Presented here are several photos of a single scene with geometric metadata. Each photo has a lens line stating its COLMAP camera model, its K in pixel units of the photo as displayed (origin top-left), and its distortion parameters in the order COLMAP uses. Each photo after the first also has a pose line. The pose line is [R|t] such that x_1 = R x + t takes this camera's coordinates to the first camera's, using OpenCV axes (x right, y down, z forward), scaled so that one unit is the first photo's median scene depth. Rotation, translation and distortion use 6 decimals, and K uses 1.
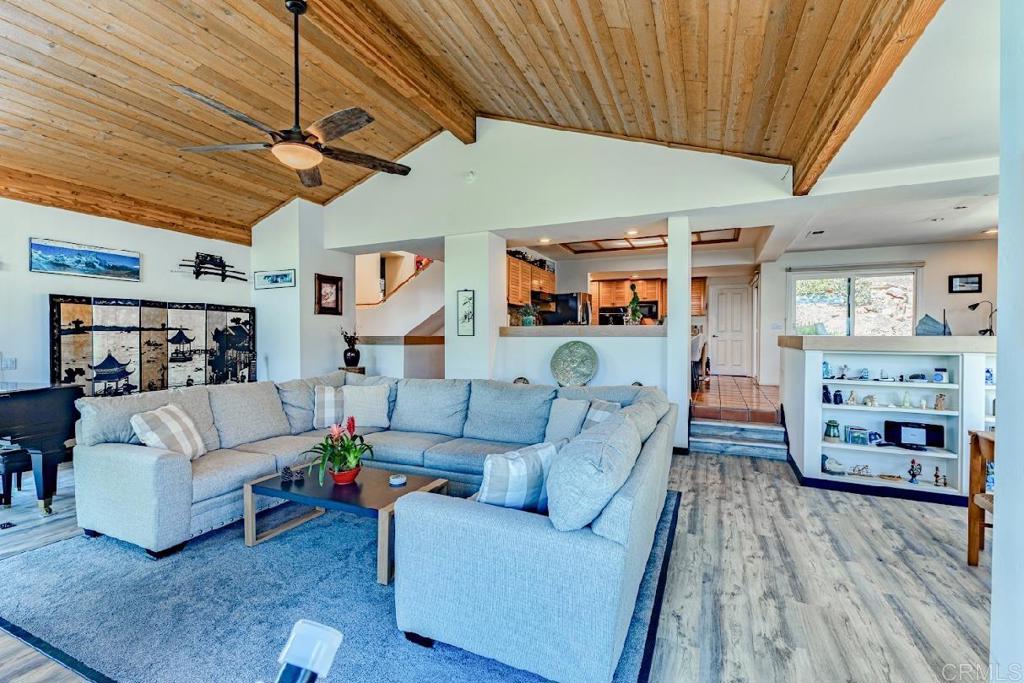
lens RADIAL K [[445.3, 0, 508.6], [0, 445.3, 343.6], [0, 0, 1]] dist [-0.002429, -0.000135]
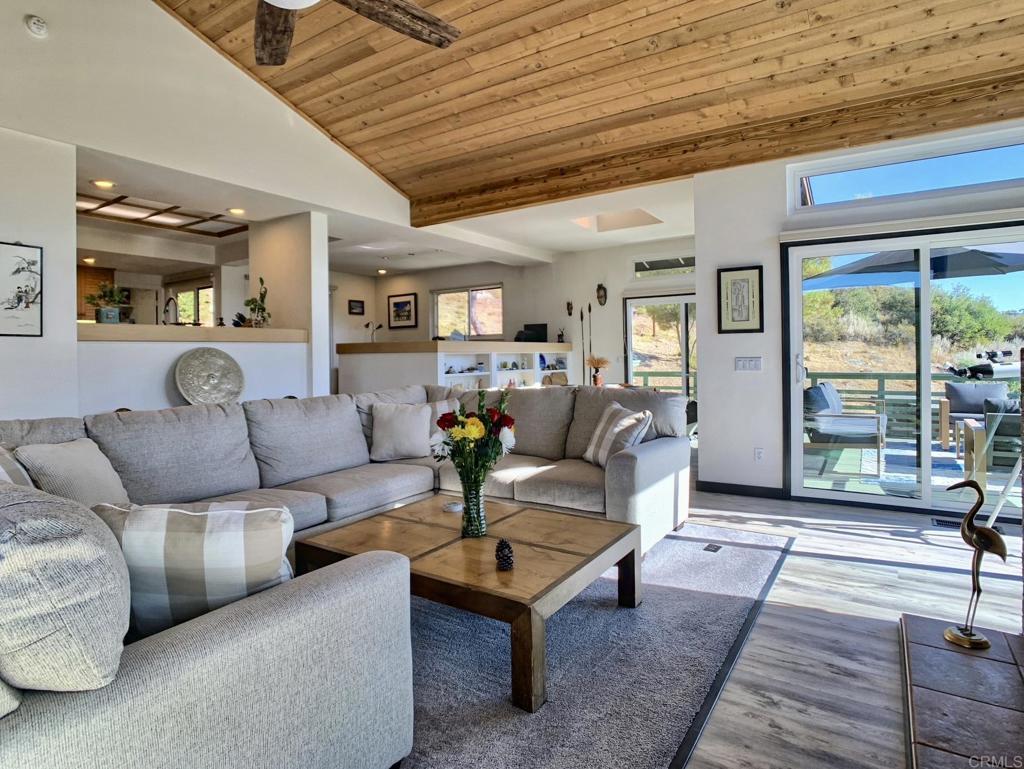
lens RADIAL K [[567.2, 0, 513.9], [0, 567.2, 357.5], [0, 0, 1]] dist [-0.058570, 0.019857]
pose [[0.153601, -0.008887, 0.988093, -0.646550], [0.032280, 0.999471, 0.003971, 0.021964], [-0.987606, 0.031286, 0.153806, 0.391793]]
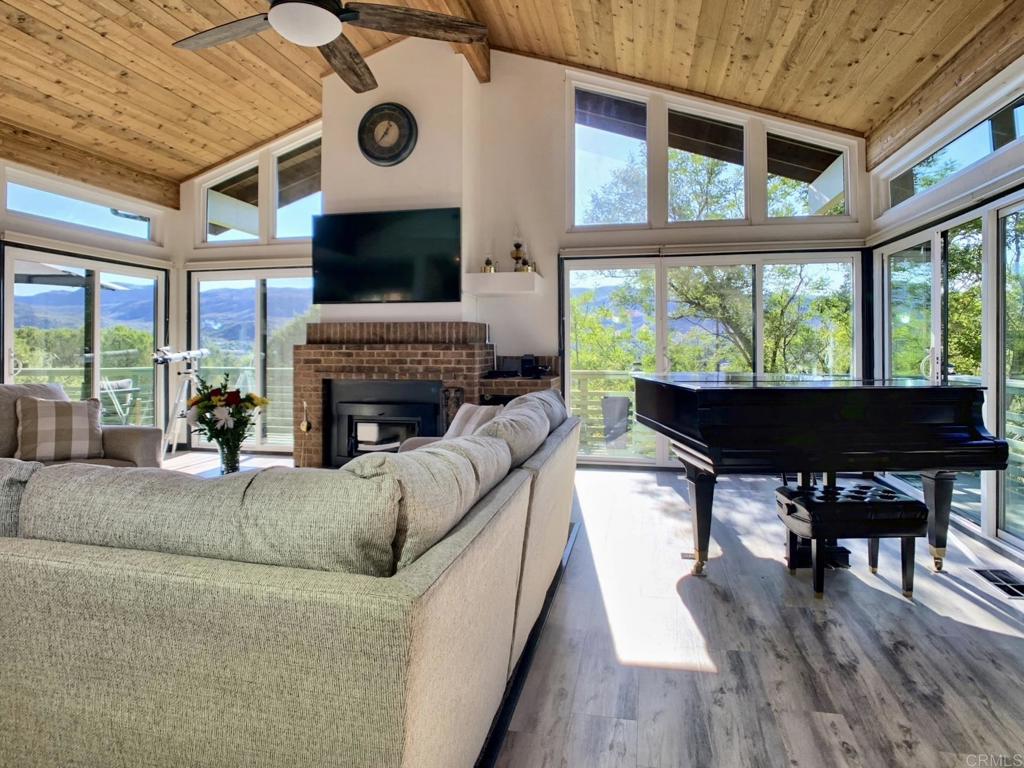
lens RADIAL K [[608.3, 0, 515.8], [0, 608.3, 341.3], [0, 0, 1]] dist [-0.066673, 0.032534]
pose [[-0.976061, 0.000473, -0.217496, -0.354868], [-0.002014, 0.999935, 0.011213, 0.013123], [0.217487, 0.011382, -0.975997, 1.138005]]
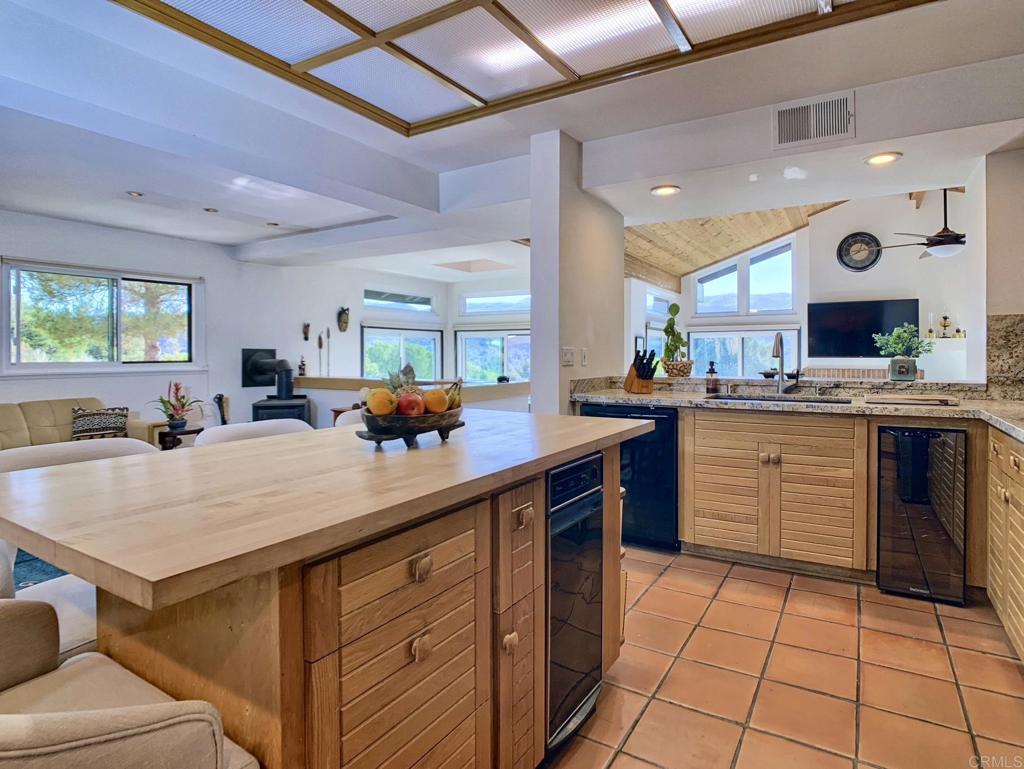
lens RADIAL K [[567.2, 0, 513.9], [0, 567.2, 357.5], [0, 0, 1]] dist [-0.058570, 0.019857]
pose [[-0.992658, 0.002043, 0.120936, 0.386081], [0.005444, 0.999599, 0.027802, -0.083313], [-0.120830, 0.028256, -0.992271, 1.720569]]
